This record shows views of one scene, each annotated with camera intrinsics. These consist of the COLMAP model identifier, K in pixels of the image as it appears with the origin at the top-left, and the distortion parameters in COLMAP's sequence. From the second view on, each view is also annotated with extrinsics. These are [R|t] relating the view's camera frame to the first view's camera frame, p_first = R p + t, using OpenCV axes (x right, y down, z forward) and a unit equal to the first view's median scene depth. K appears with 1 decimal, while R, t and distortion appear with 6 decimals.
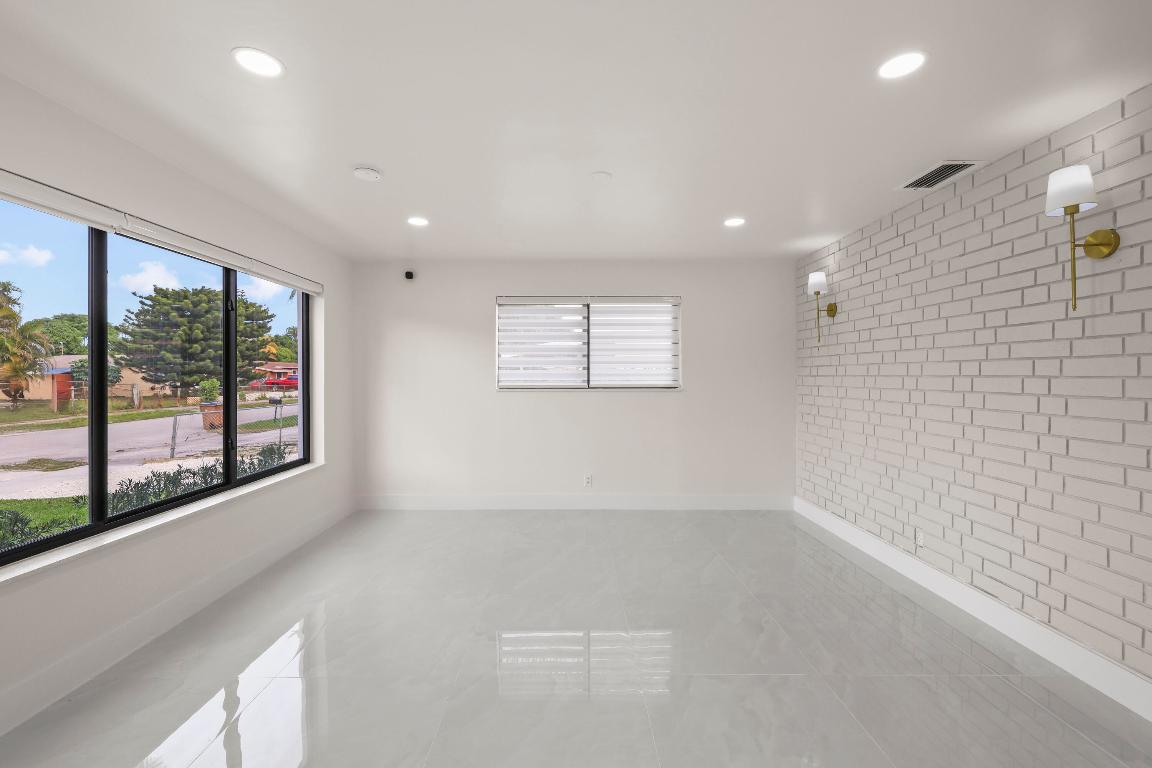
lens RADIAL K [[485.1, 0, 568.4], [0, 485.1, 381.1], [0, 0, 1]] dist [-0.002059, 0.000015]
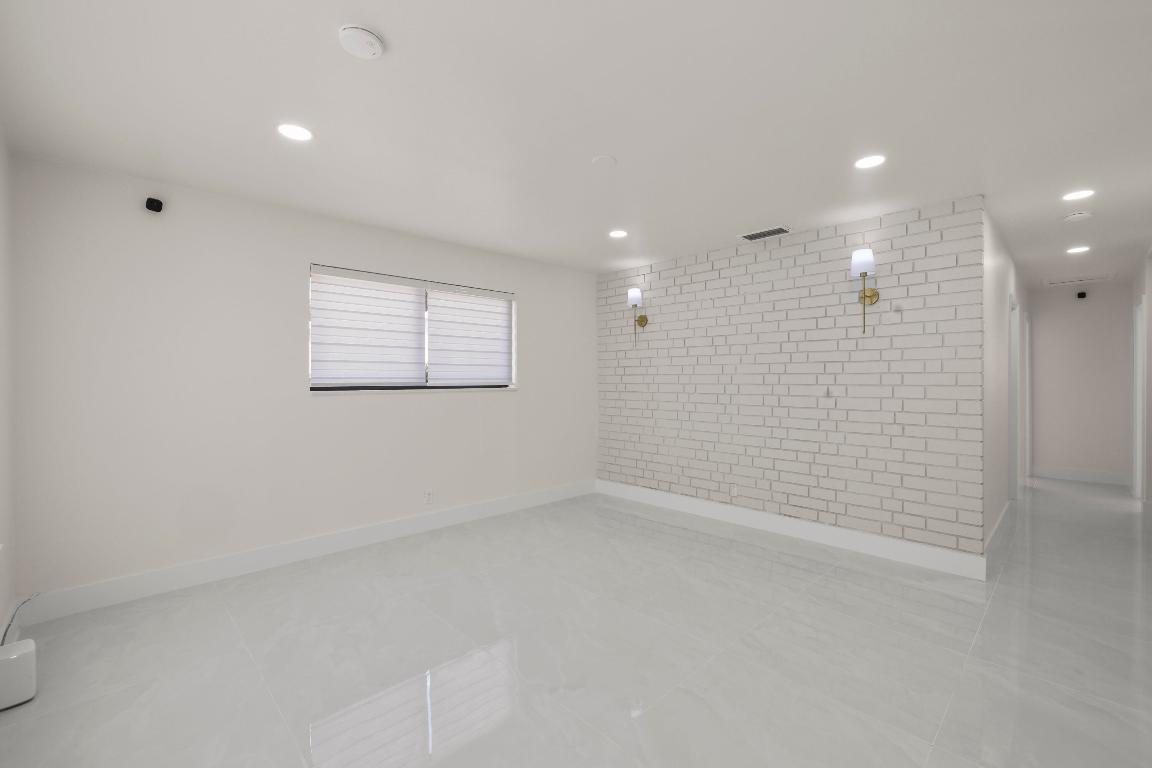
lens RADIAL K [[485.1, 0, 577.9], [0, 485.1, 383.4], [0, 0, 1]] dist [-0.002059, 0.000015]
pose [[0.719660, -0.007062, 0.694291, -0.628963], [0.008790, 0.999961, 0.001060, 0.012751], [-0.694271, 0.005340, 0.719694, 0.348107]]
